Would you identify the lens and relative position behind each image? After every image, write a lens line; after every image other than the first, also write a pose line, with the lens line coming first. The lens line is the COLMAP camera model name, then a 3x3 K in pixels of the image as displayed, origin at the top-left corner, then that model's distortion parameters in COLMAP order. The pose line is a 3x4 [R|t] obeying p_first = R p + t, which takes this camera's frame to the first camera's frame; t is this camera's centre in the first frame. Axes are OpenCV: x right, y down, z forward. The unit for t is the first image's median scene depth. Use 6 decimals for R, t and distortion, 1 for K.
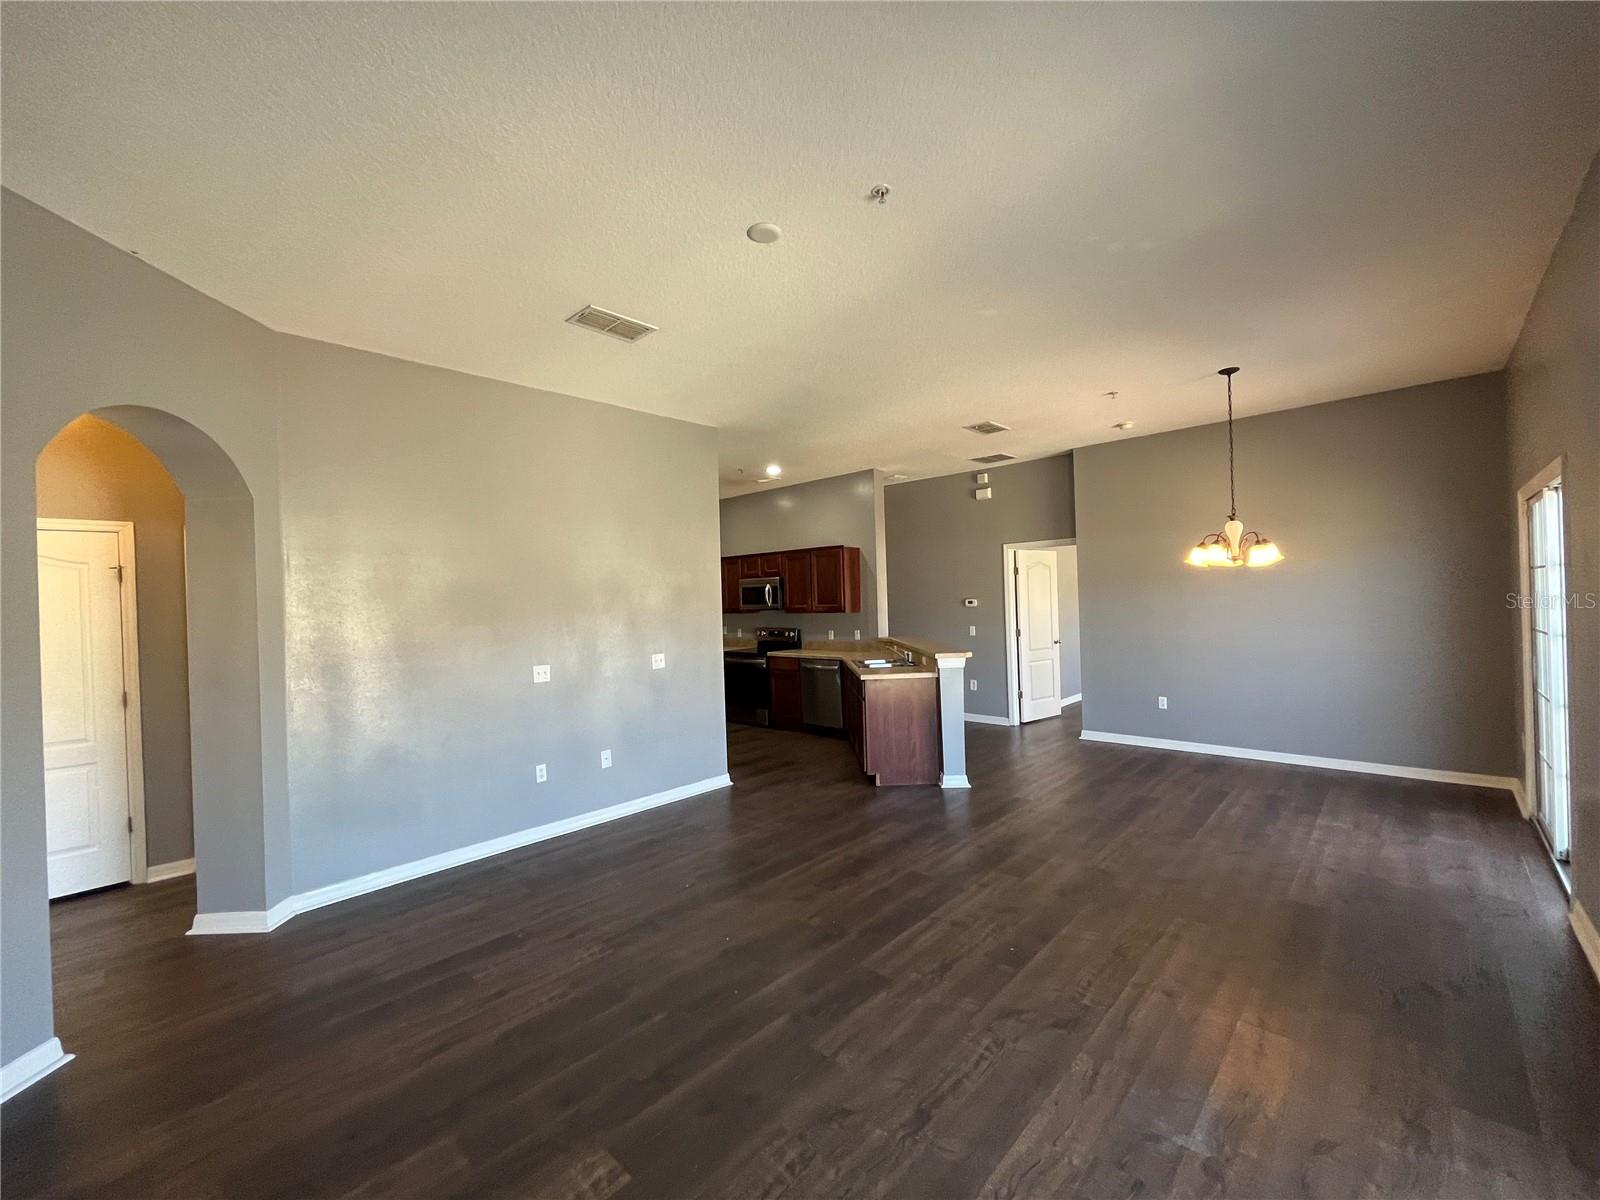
lens RADIAL K [[650.3, 0, 796.0], [0, 650.3, 601.1], [0, 0, 1]] dist [-0.002850, -0.000199]
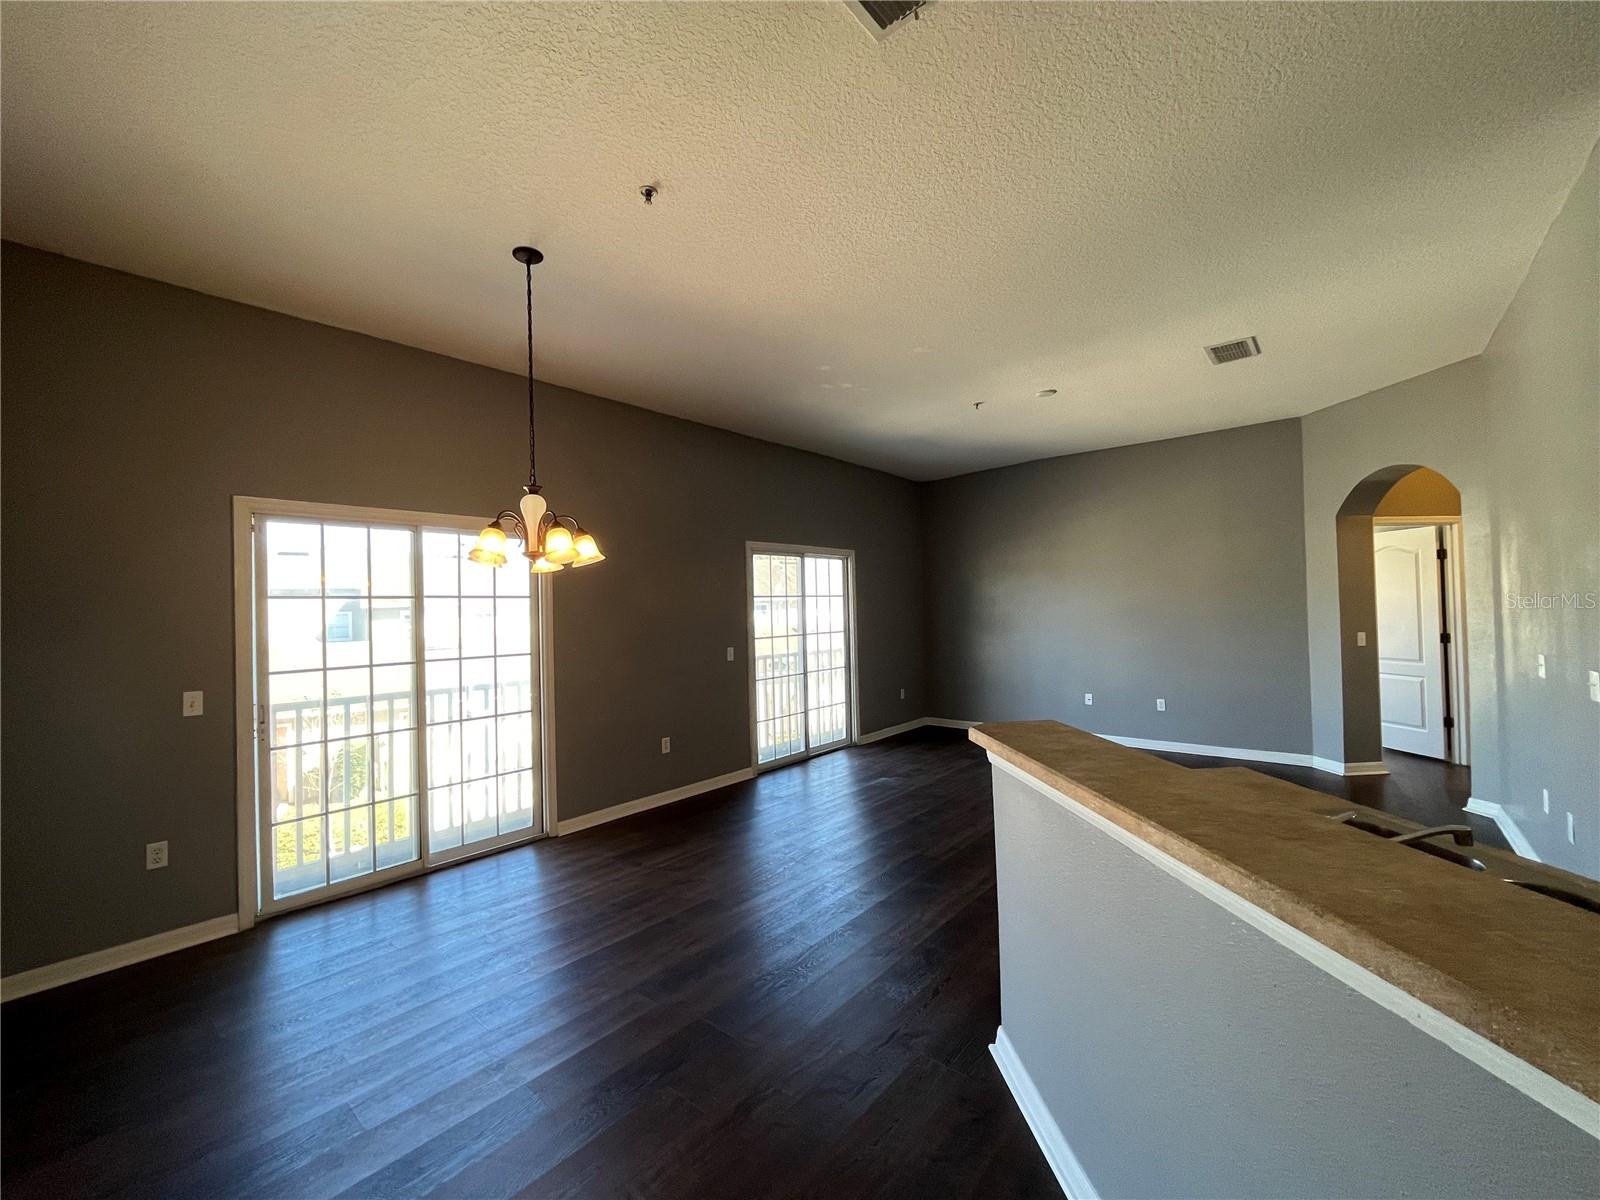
lens RADIAL K [[650.3, 0, 796.0], [0, 650.3, 601.1], [0, 0, 1]] dist [-0.002850, -0.000199]
pose [[-0.997127, 0.056345, -0.050624, 0.274365], [0.056856, 0.998344, -0.008713, -0.001683], [0.050049, -0.011566, -0.998680, 0.978525]]
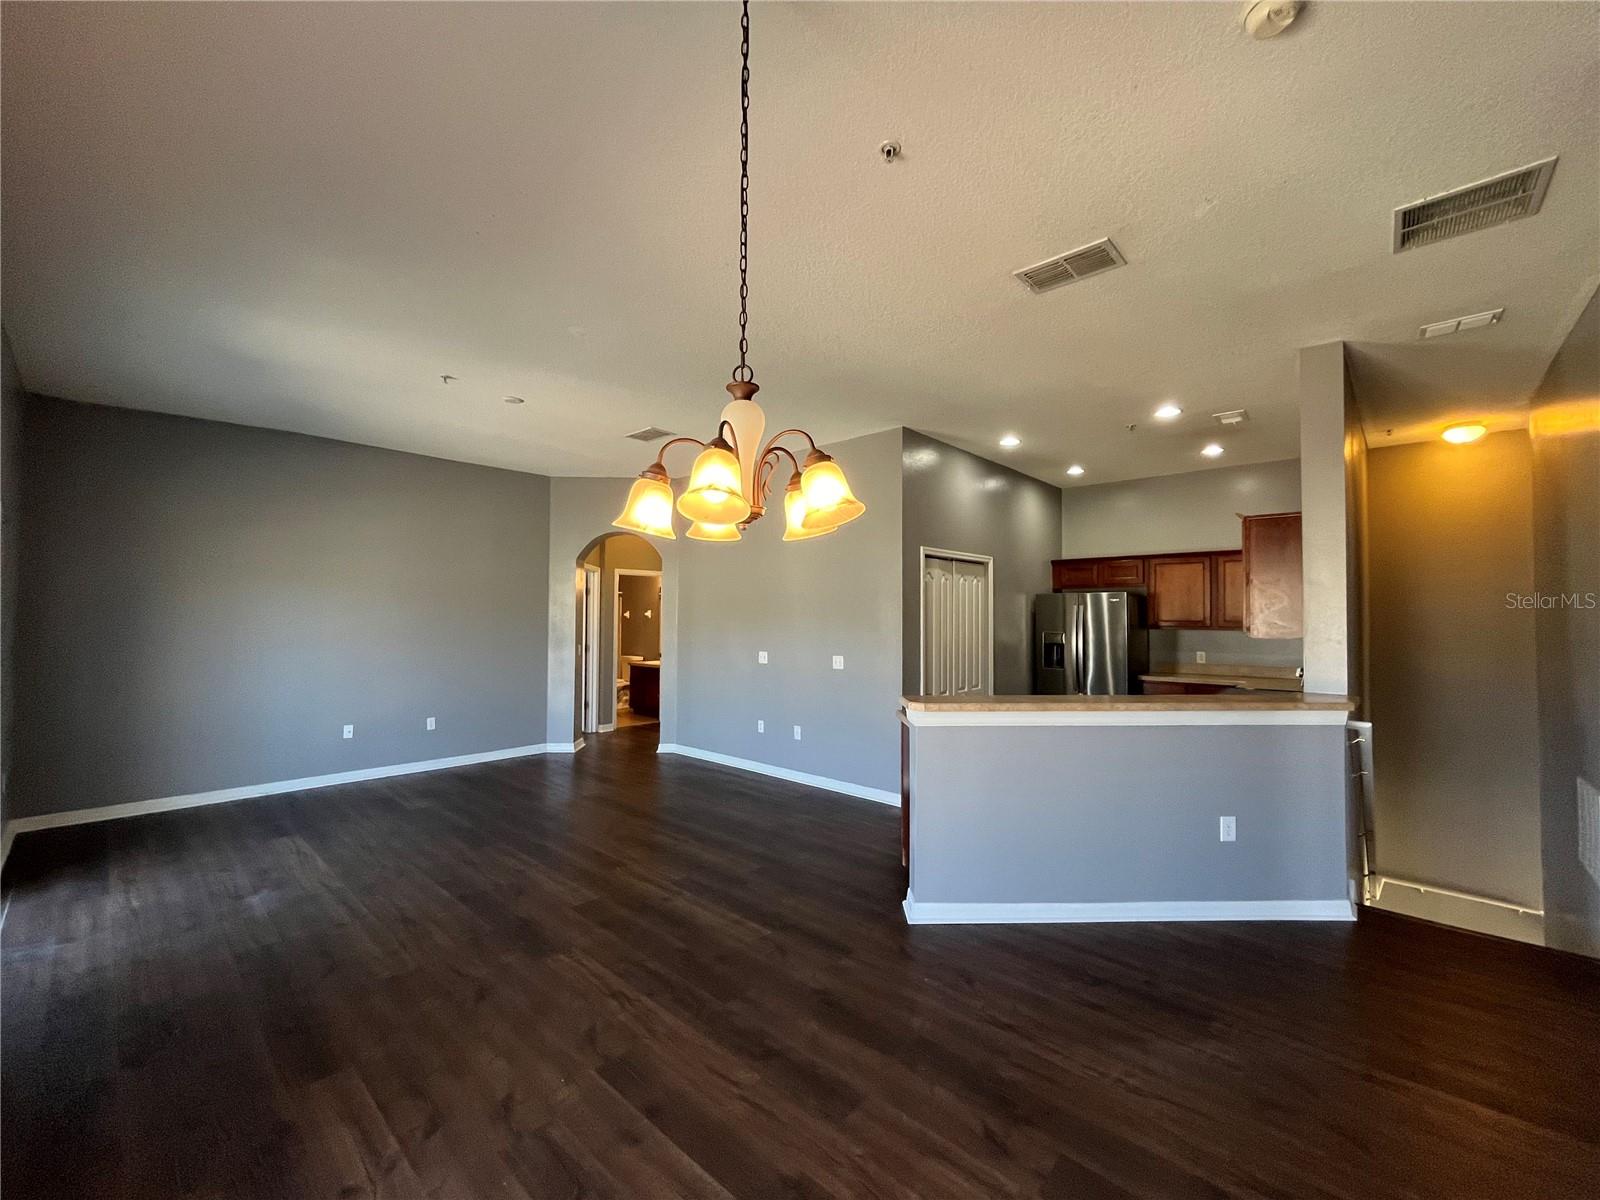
lens RADIAL K [[650.3, 0, 796.0], [0, 650.3, 601.1], [0, 0, 1]] dist [-0.002850, -0.000199]
pose [[0.012170, 0.006402, -0.999905, 0.605556], [-0.006242, 0.999961, 0.006326, -0.012996], [0.999906, 0.006165, 0.012210, 0.612427]]
